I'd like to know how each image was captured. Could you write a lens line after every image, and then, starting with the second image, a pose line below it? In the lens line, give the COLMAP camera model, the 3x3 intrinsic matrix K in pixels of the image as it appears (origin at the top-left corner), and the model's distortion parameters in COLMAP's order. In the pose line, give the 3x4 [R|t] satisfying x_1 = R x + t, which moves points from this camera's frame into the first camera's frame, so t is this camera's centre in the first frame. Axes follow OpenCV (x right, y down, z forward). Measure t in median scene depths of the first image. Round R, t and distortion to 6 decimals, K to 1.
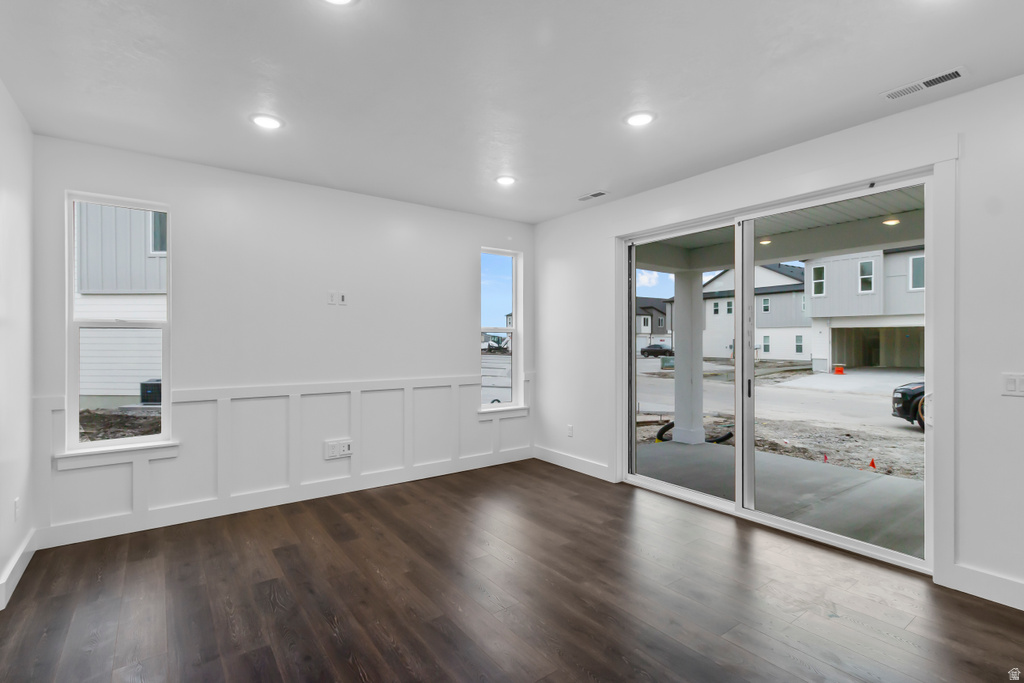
lens RADIAL K [[477.1, 0, 519.0], [0, 477.1, 342.0], [0, 0, 1]] dist [0.007774, 0.000413]
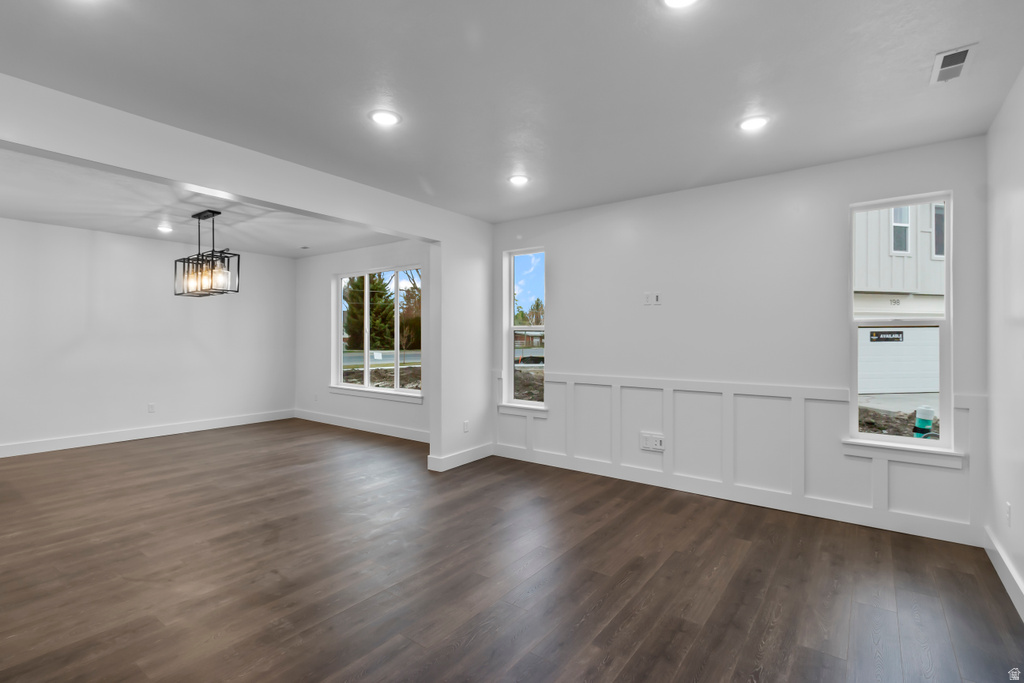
lens RADIAL K [[477.1, 0, 521.7], [0, 477.1, 337.9], [0, 0, 1]] dist [0.007774, 0.000413]
pose [[0.303452, -0.003221, -0.952841, 0.543710], [-0.005740, 0.999970, -0.005208, 0.001681], [0.952829, 0.007050, 0.303424, 0.412389]]
